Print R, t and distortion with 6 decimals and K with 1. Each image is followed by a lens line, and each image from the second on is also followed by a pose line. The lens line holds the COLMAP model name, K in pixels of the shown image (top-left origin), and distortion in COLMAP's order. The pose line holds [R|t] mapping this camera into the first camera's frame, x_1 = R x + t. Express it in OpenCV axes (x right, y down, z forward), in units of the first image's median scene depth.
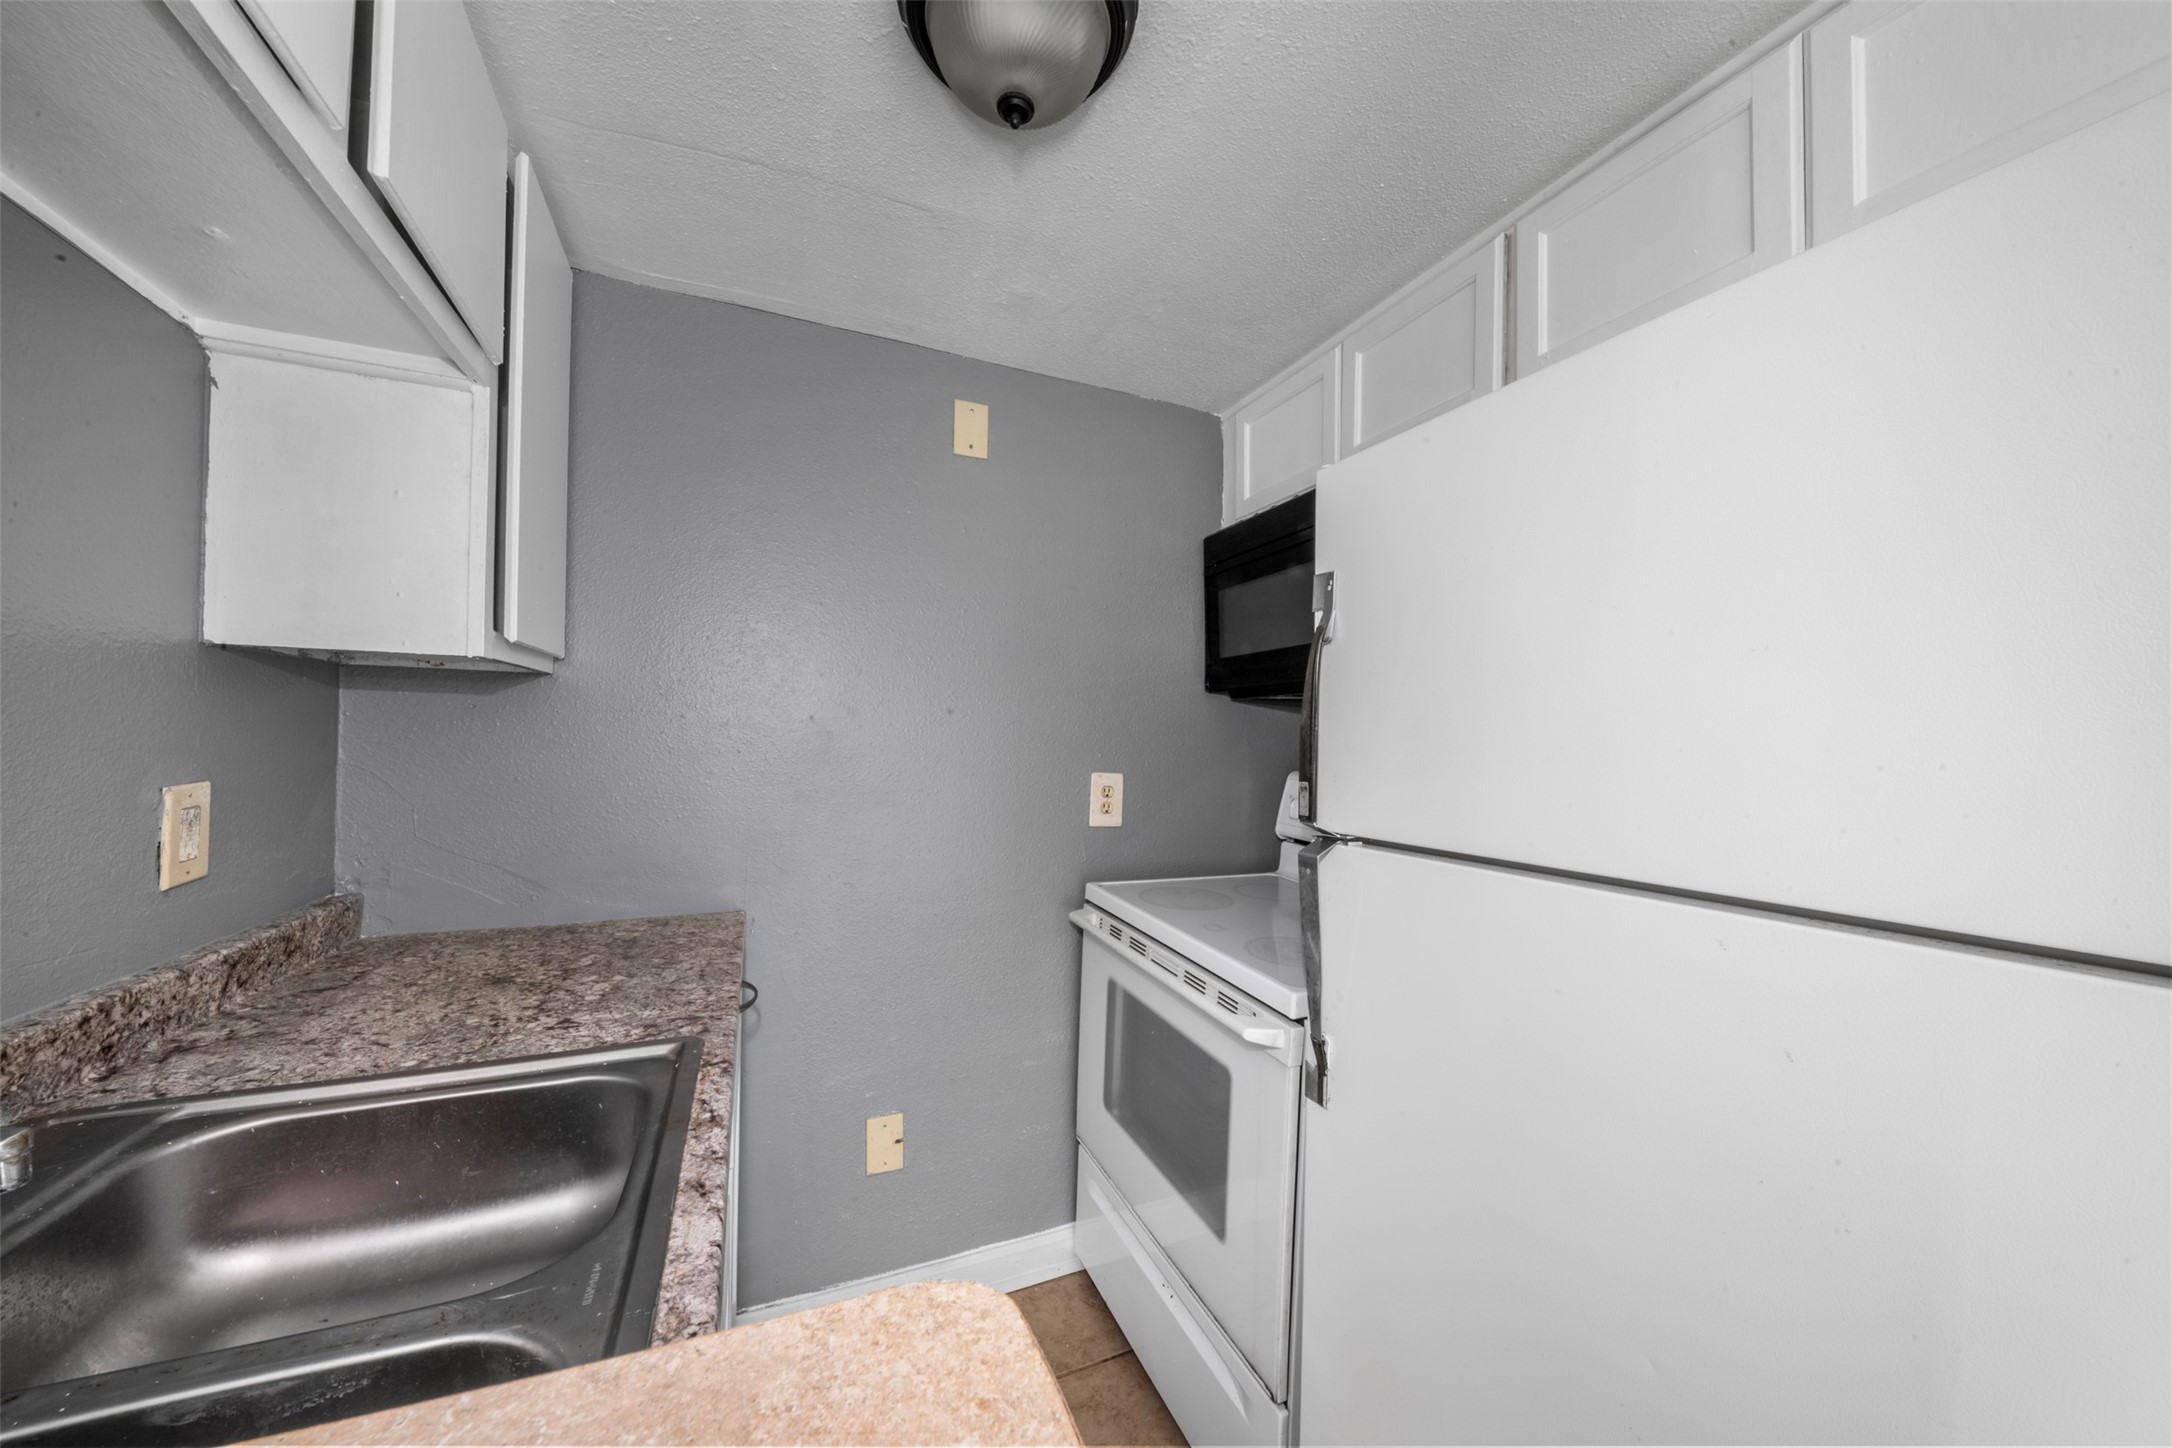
lens RADIAL K [[757.1, 0, 1077.5], [0, 757.1, 736.8], [0, 0, 1]] dist [0.003695, -0.002127]
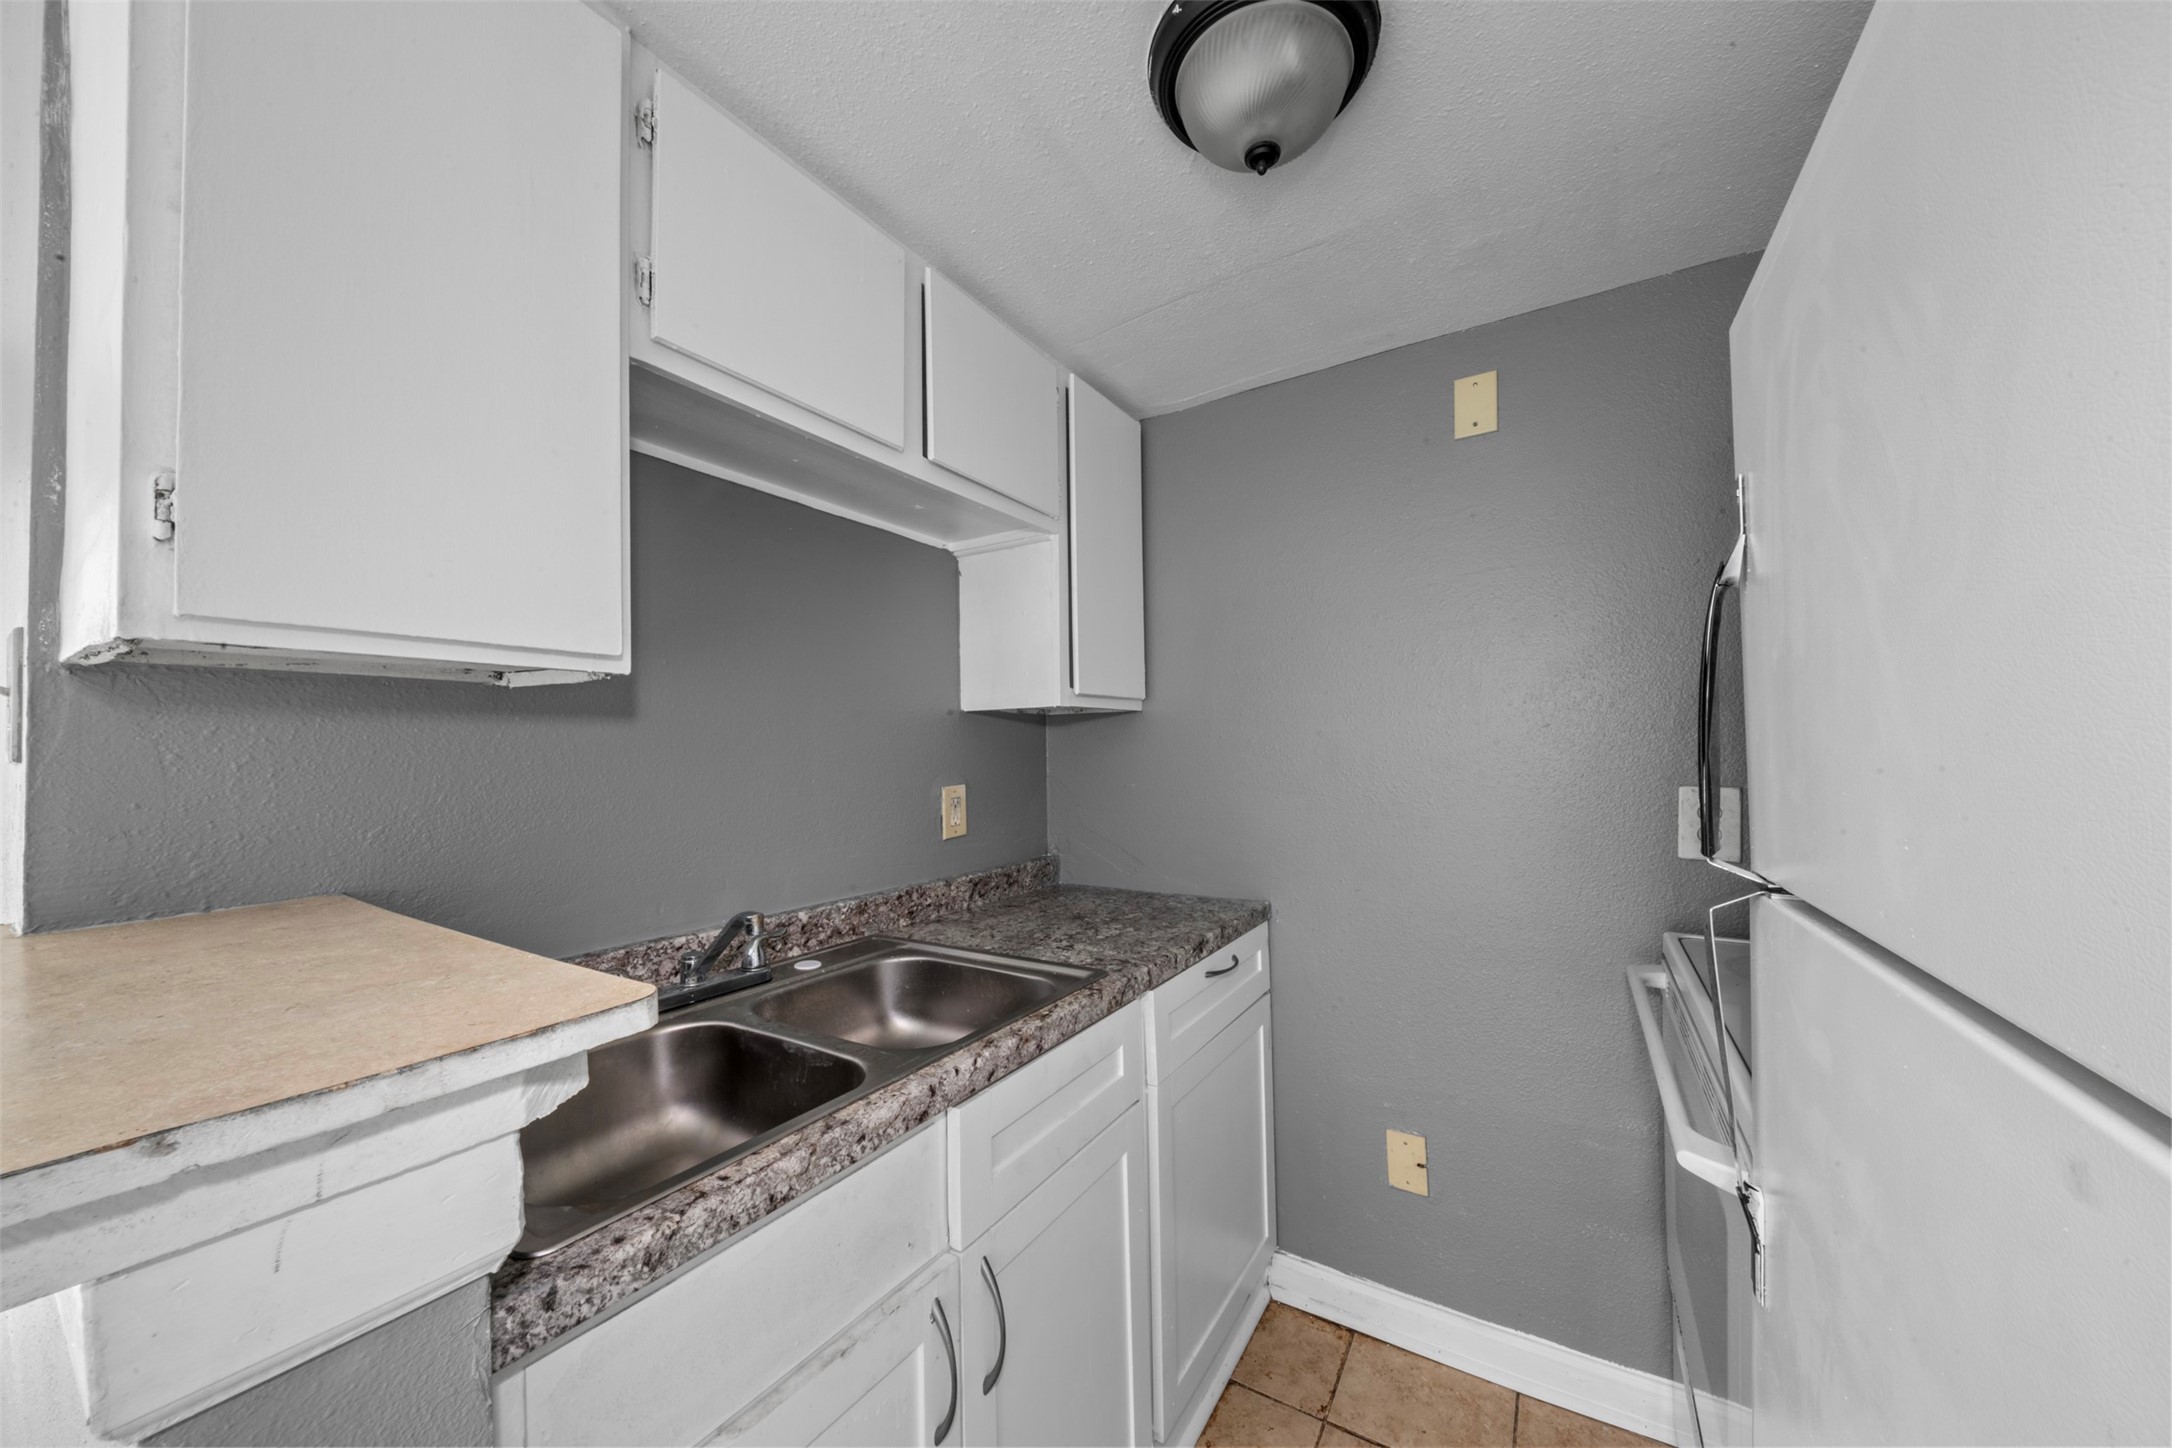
lens RADIAL K [[757.1, 0, 1079.6], [0, 757.1, 742.0], [0, 0, 1]] dist [0.003695, -0.002127]
pose [[0.567746, -0.039263, -0.822267, 0.551530], [0.029424, 0.999192, -0.027395, 0.012693], [0.822678, -0.008642, 0.568442, 0.159876]]
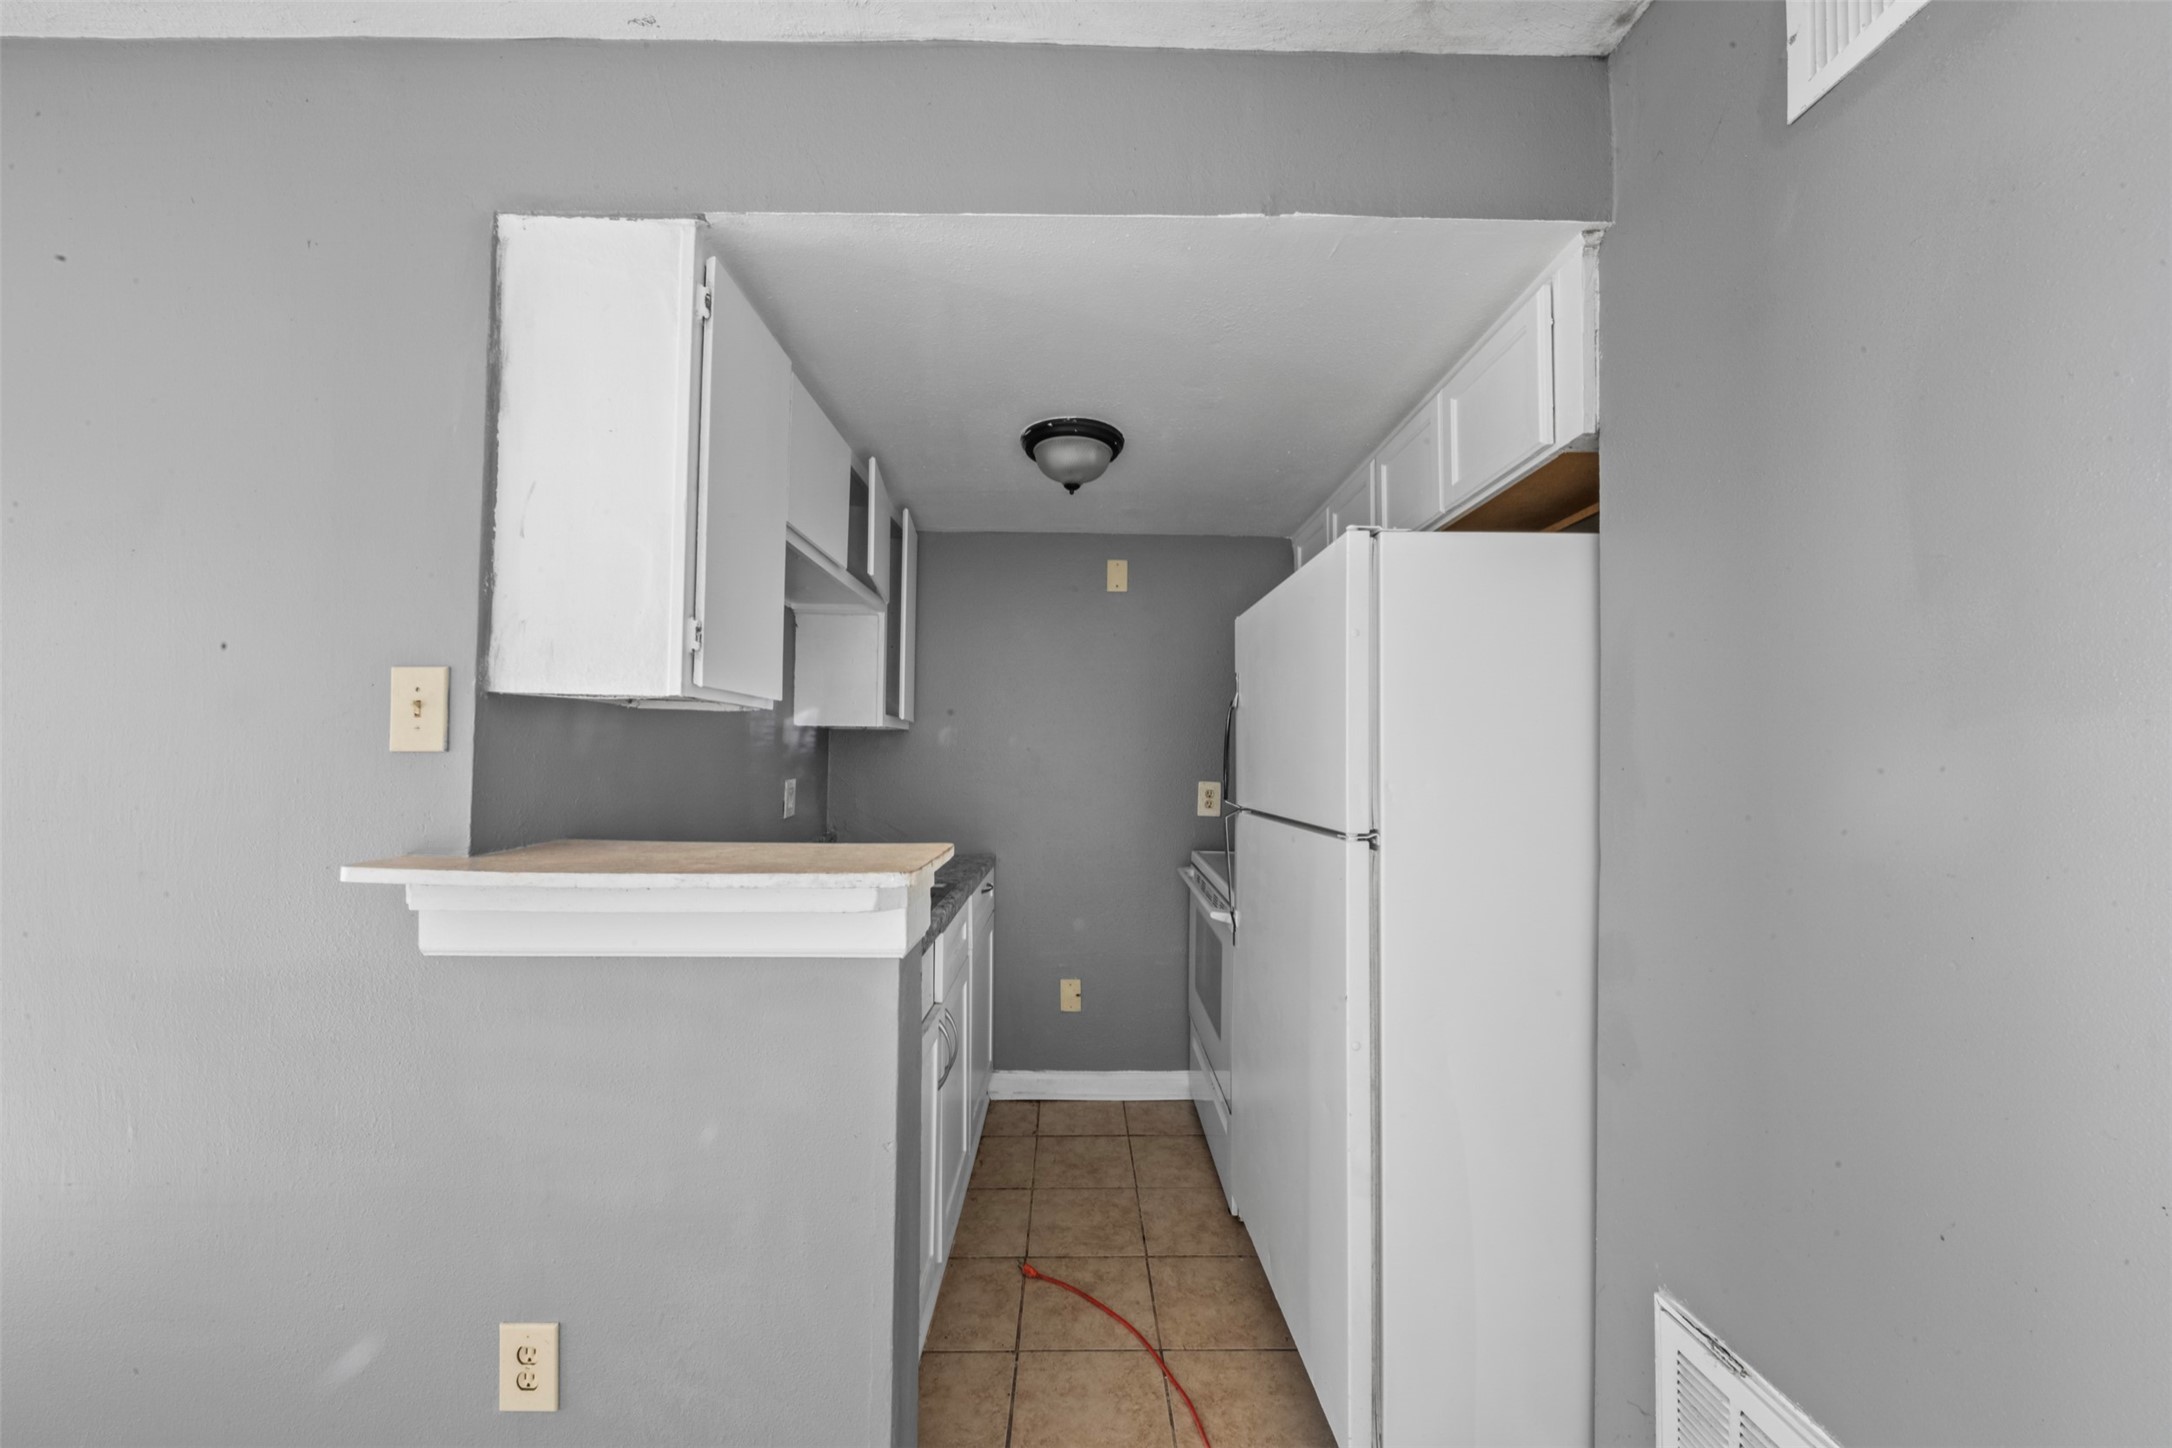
lens RADIAL K [[757.1, 0, 1077.2], [0, 757.1, 736.9], [0, 0, 1]] dist [0.003695, -0.002127]
pose [[0.921847, -0.019347, -0.387071, 0.723899], [0.007812, 0.999478, -0.031352, 0.004538], [0.387475, 0.025878, 0.921517, -0.986738]]
